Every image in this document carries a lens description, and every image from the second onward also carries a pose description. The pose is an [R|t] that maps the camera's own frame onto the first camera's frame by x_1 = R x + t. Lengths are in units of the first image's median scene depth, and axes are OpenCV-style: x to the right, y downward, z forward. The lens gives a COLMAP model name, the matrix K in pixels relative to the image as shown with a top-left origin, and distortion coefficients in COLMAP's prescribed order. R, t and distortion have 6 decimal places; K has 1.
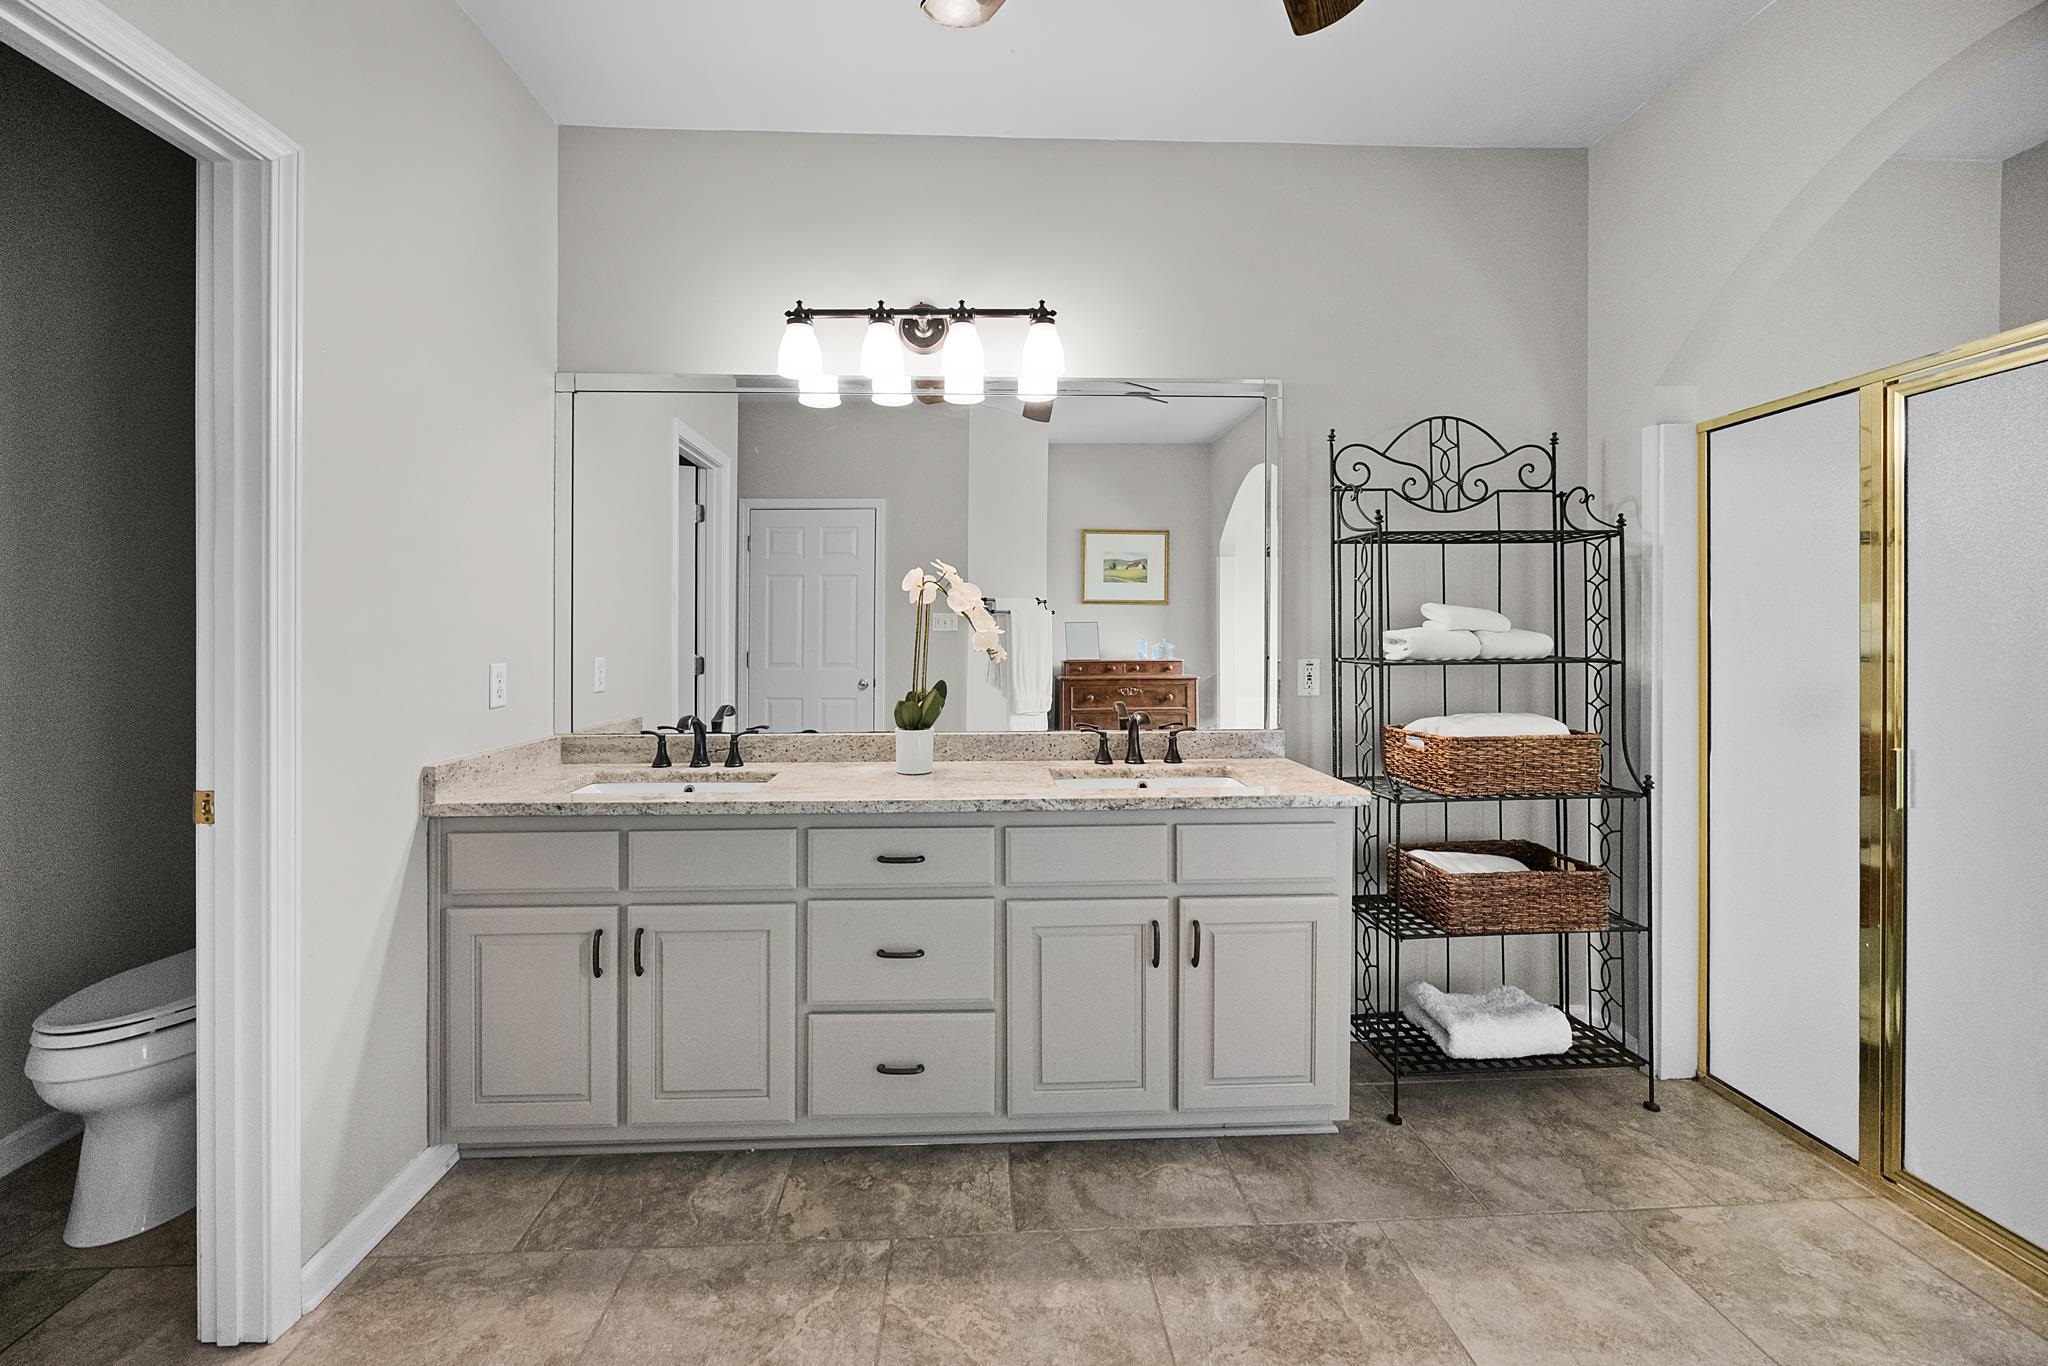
lens RADIAL K [[818.6, 0, 1016.5], [0, 818.6, 628.6], [0, 0, 1]] dist [-0.001848, -0.000174]
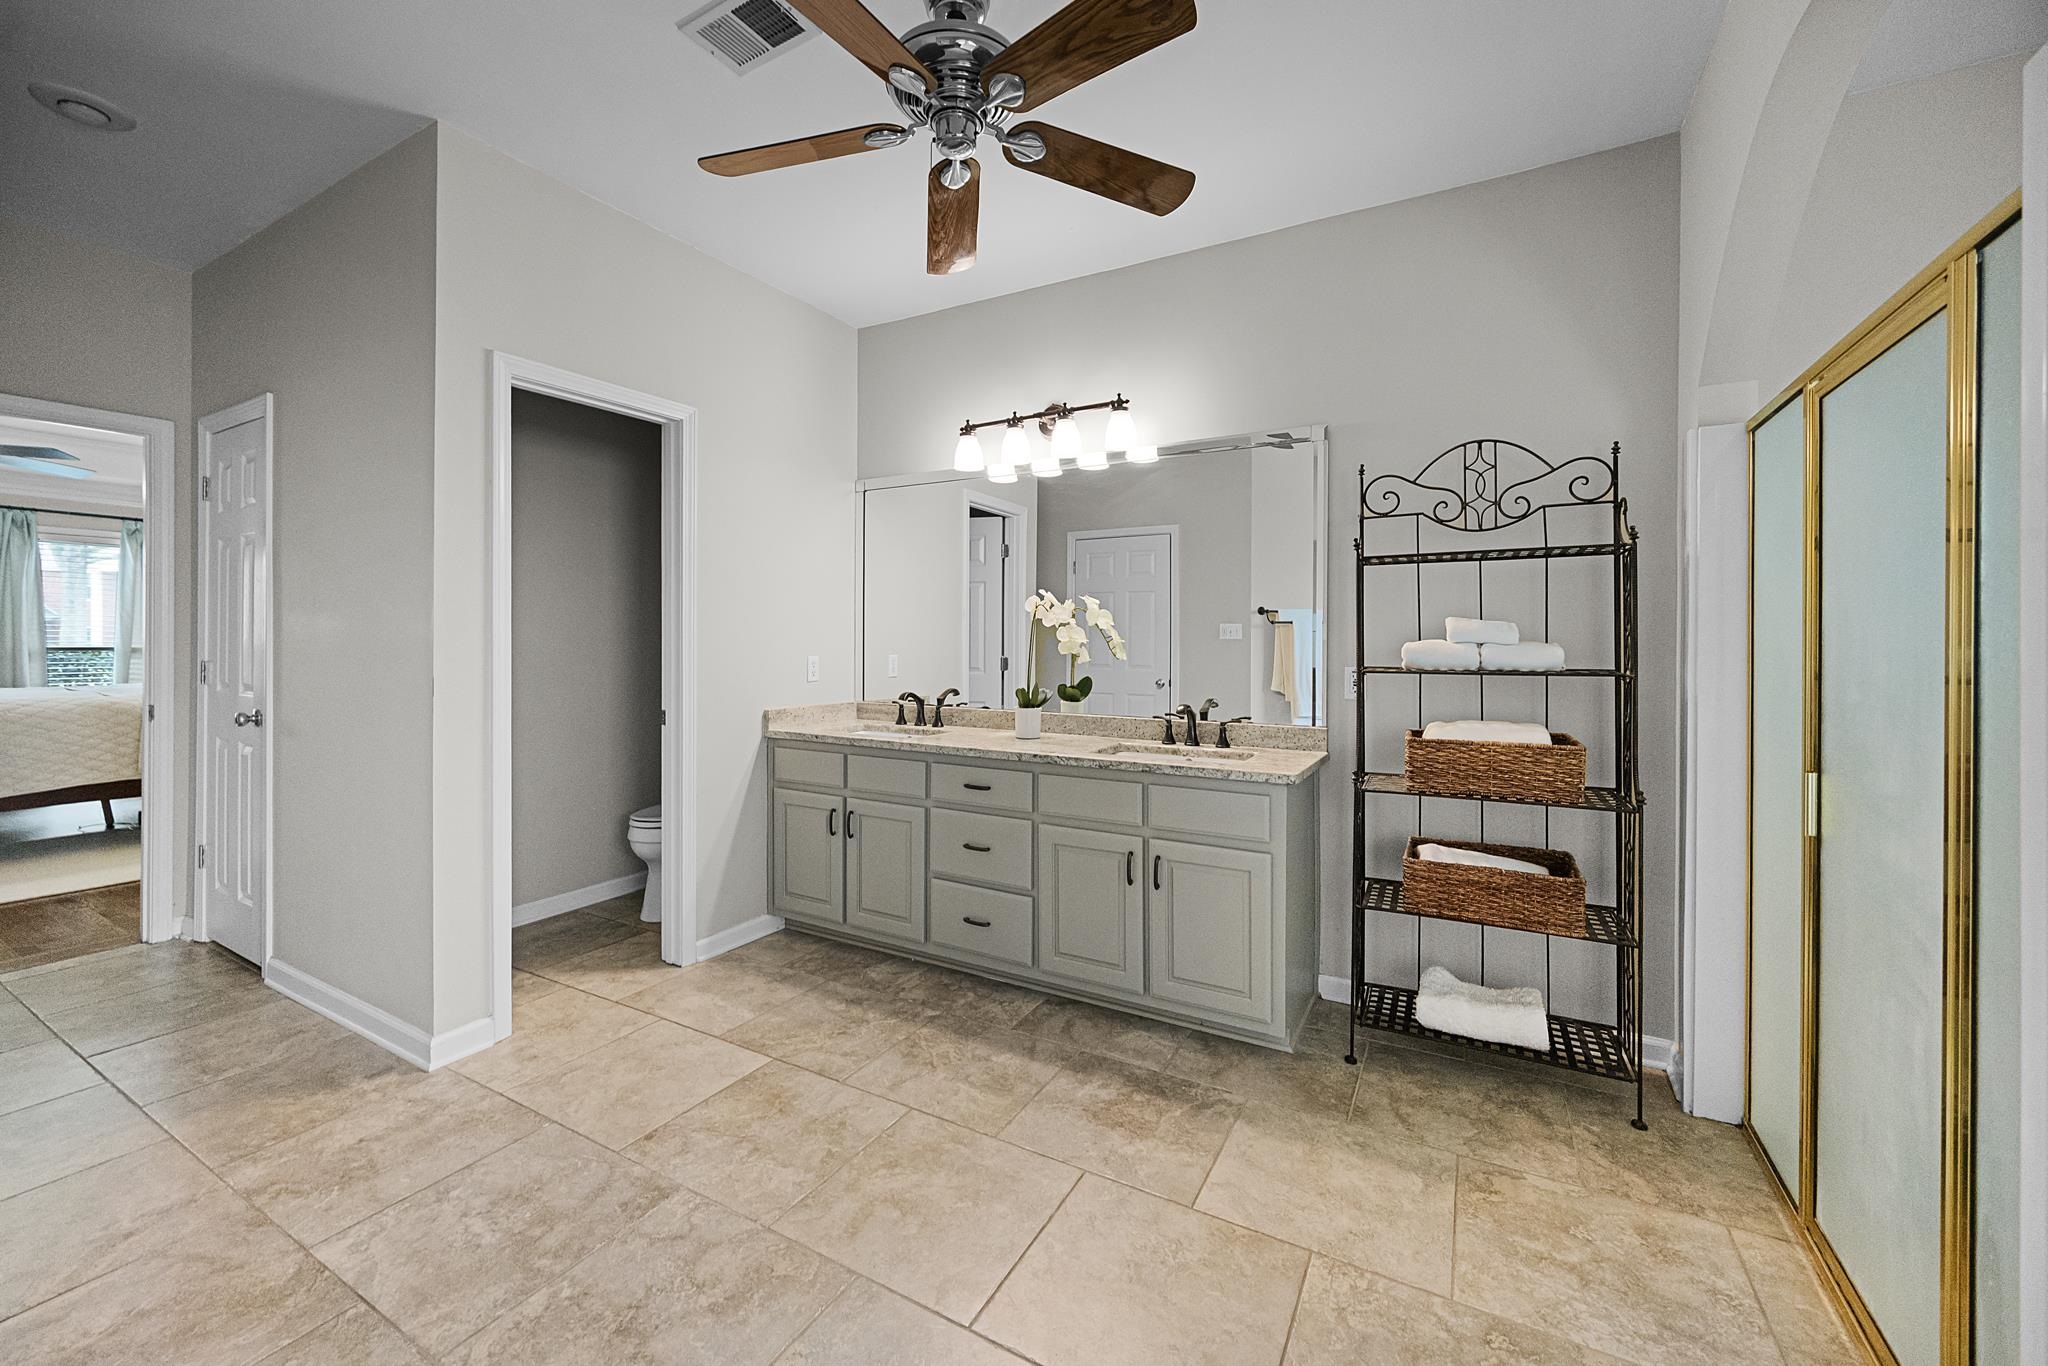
lens RADIAL K [[818.6, 0, 1016.5], [0, 818.6, 628.6], [0, 0, 1]] dist [-0.001848, -0.000174]
pose [[0.844701, 0.000417, -0.535239, 0.714078], [-0.002318, 0.999993, -0.002879, -0.014148], [0.535234, 0.003673, 0.844696, -0.260317]]
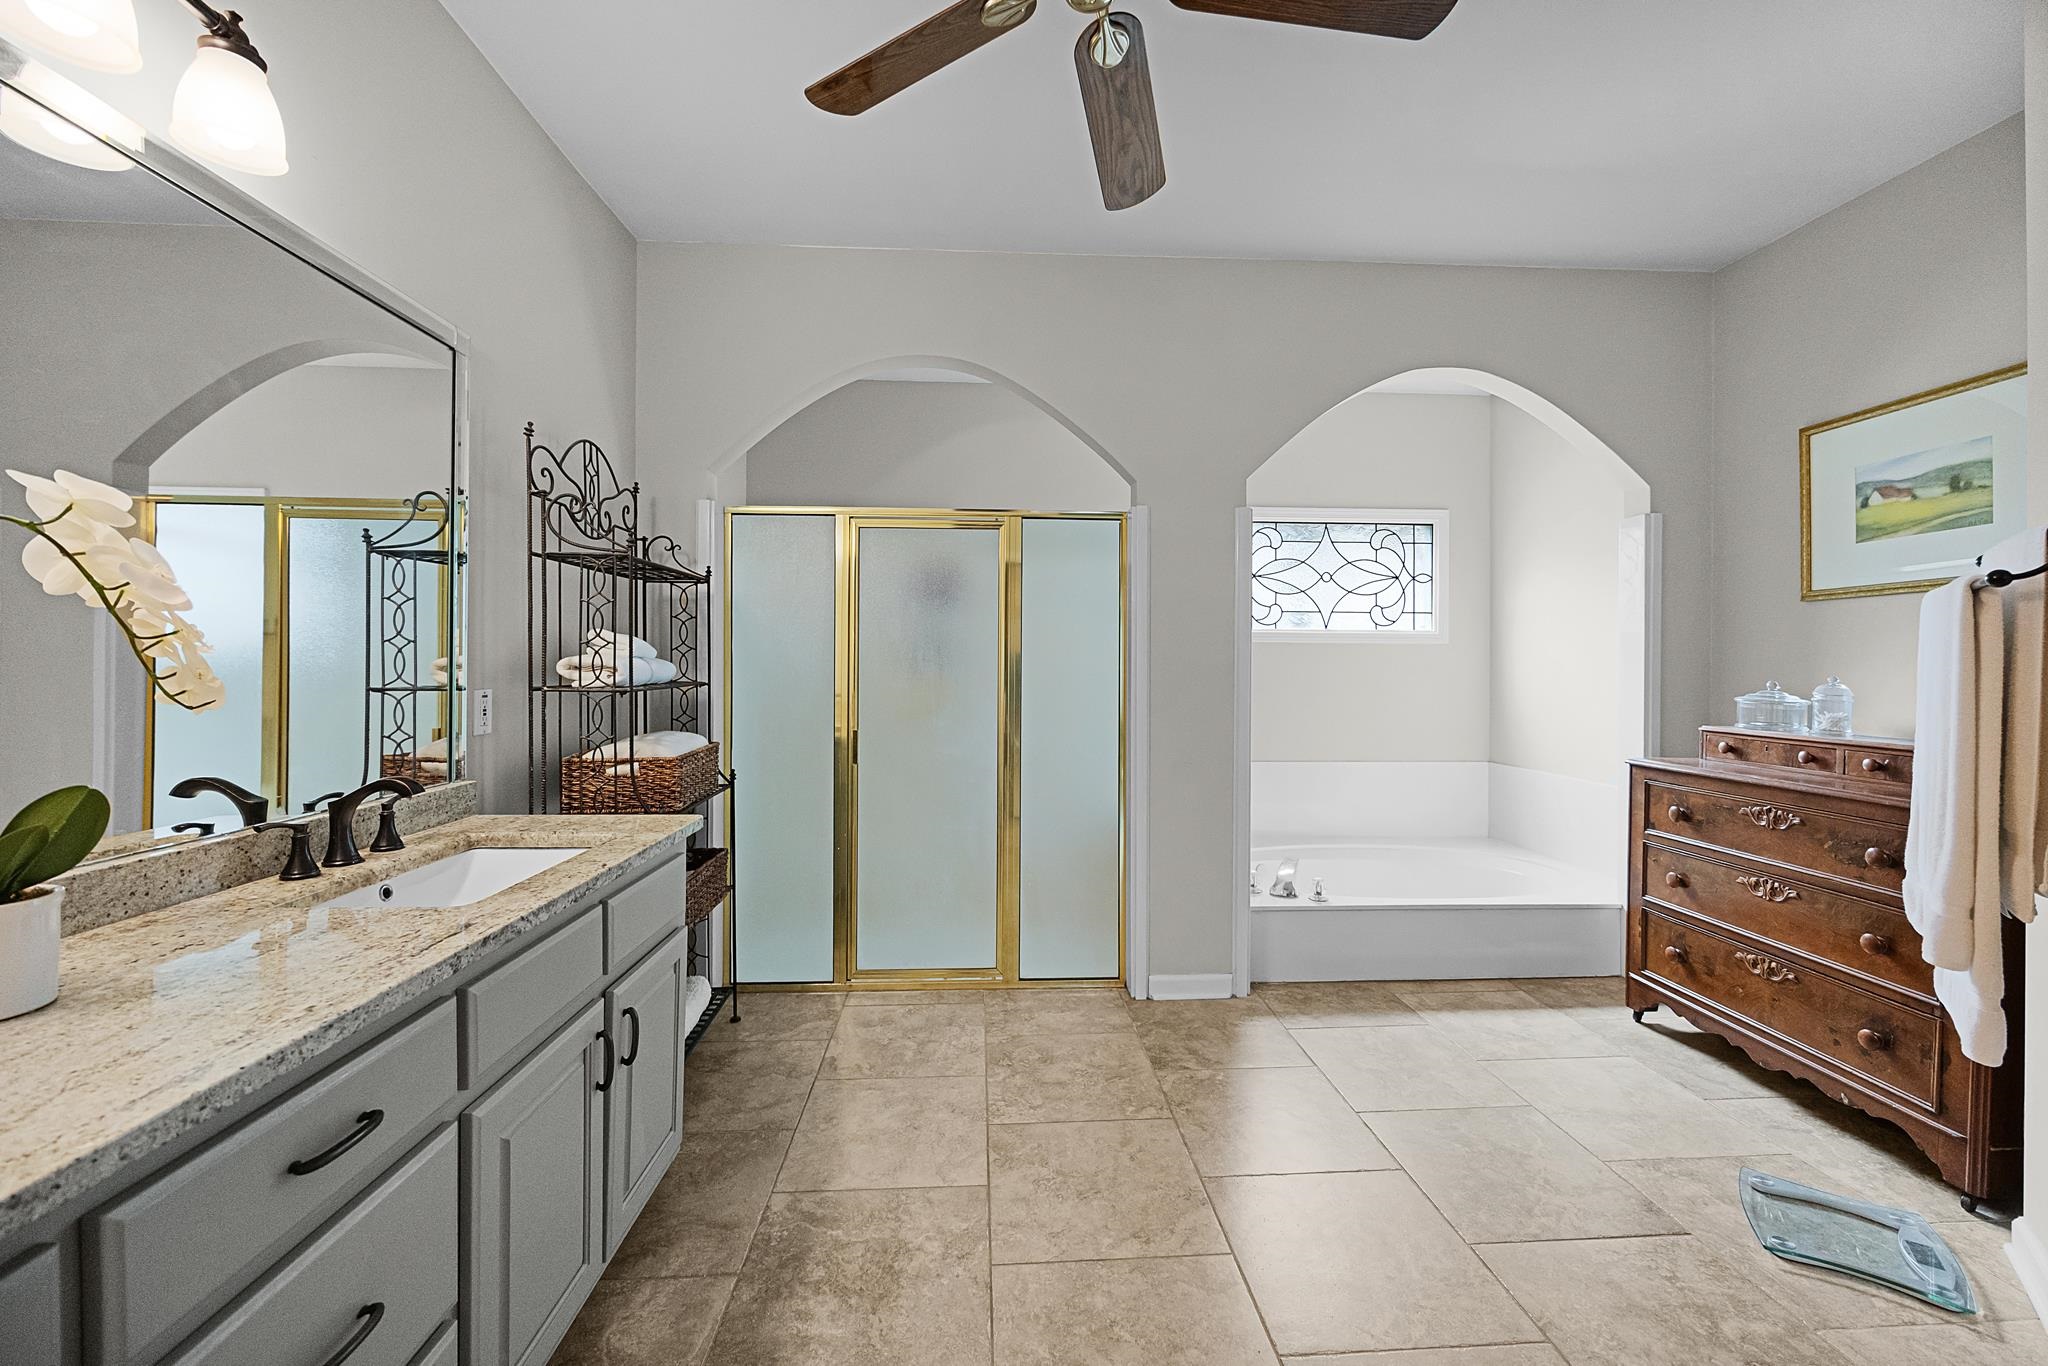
lens RADIAL K [[801.5, 0, 1028.0], [0, 801.5, 665.2], [0, 0, 1]] dist [-0.000477, -0.000030]
pose [[-0.010188, 0.002466, 0.999945, -0.558125], [-0.013313, 0.999908, -0.002601, 0.009674], [-0.999859, -0.013338, -0.010155, 0.581812]]
